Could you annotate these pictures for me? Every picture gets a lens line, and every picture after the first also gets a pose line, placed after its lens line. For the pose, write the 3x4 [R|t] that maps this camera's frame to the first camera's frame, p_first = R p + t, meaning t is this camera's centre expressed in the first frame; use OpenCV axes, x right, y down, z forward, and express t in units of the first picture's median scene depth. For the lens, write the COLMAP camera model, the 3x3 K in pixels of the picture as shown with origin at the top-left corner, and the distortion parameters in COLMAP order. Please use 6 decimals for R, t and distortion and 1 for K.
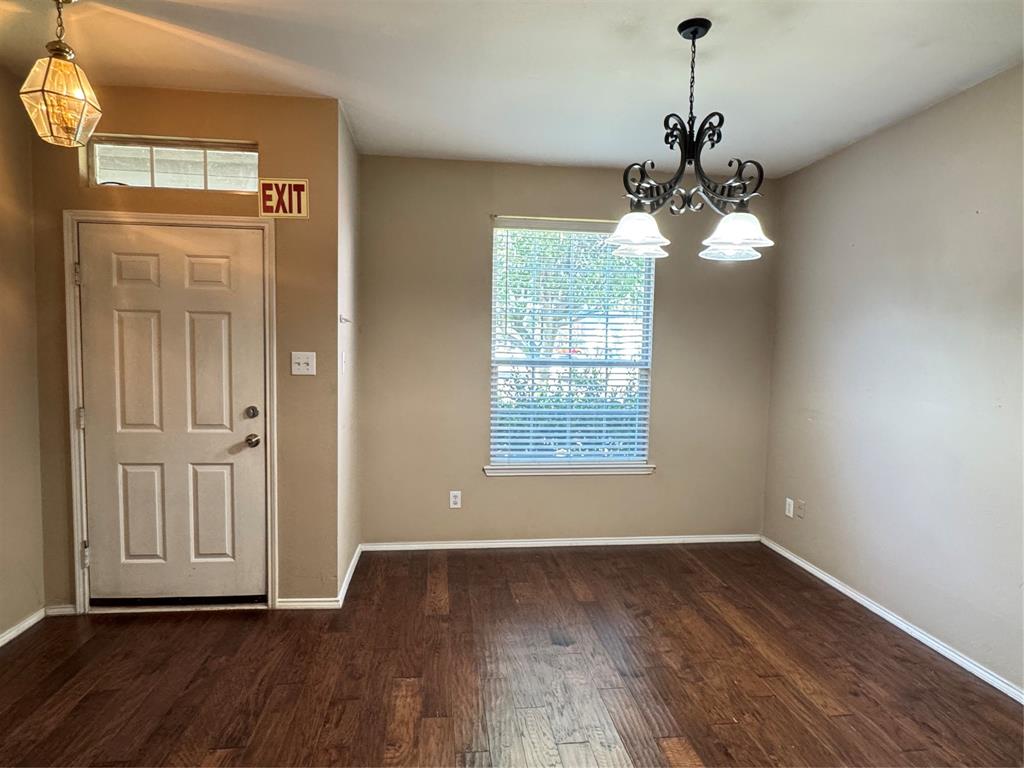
lens RADIAL K [[591.3, 0, 510.2], [0, 591.3, 384.2], [0, 0, 1]] dist [0.000310, 0.001646]
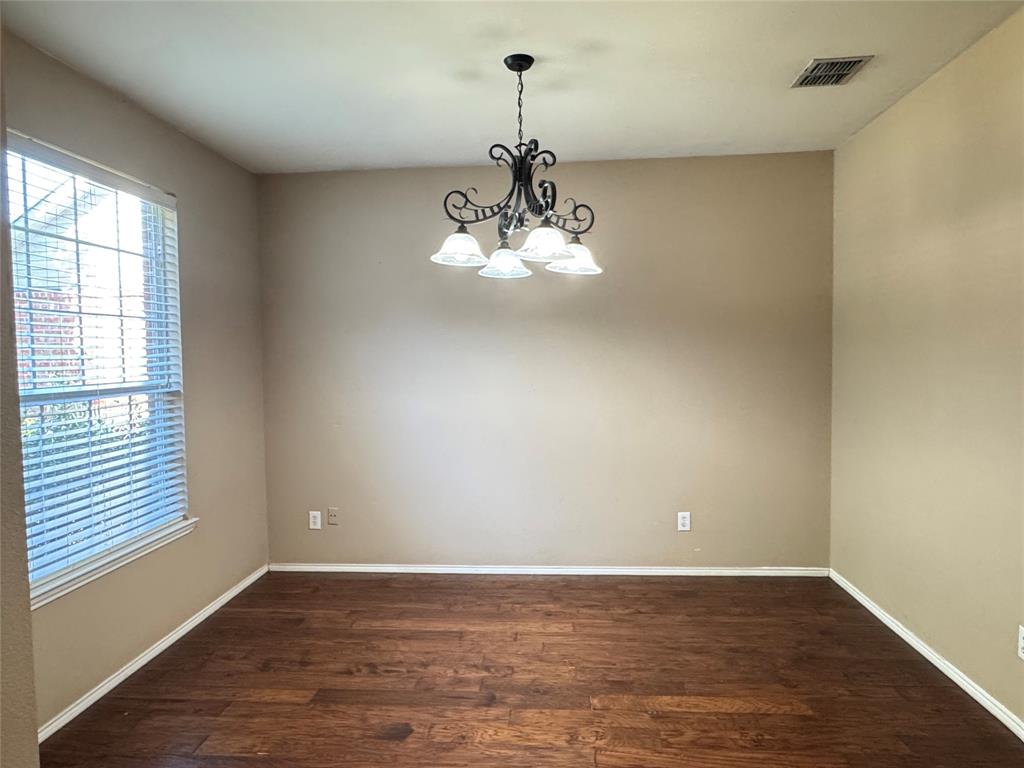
lens RADIAL K [[643.2, 0, 512.1], [0, 643.2, 383.6], [0, 0, 1]] dist [0.002174, -0.000179]
pose [[0.215622, -0.075312, 0.973568, -0.594194], [0.086832, 0.994550, 0.057704, -0.060929], [-0.972609, 0.072095, 0.220986, 0.538588]]
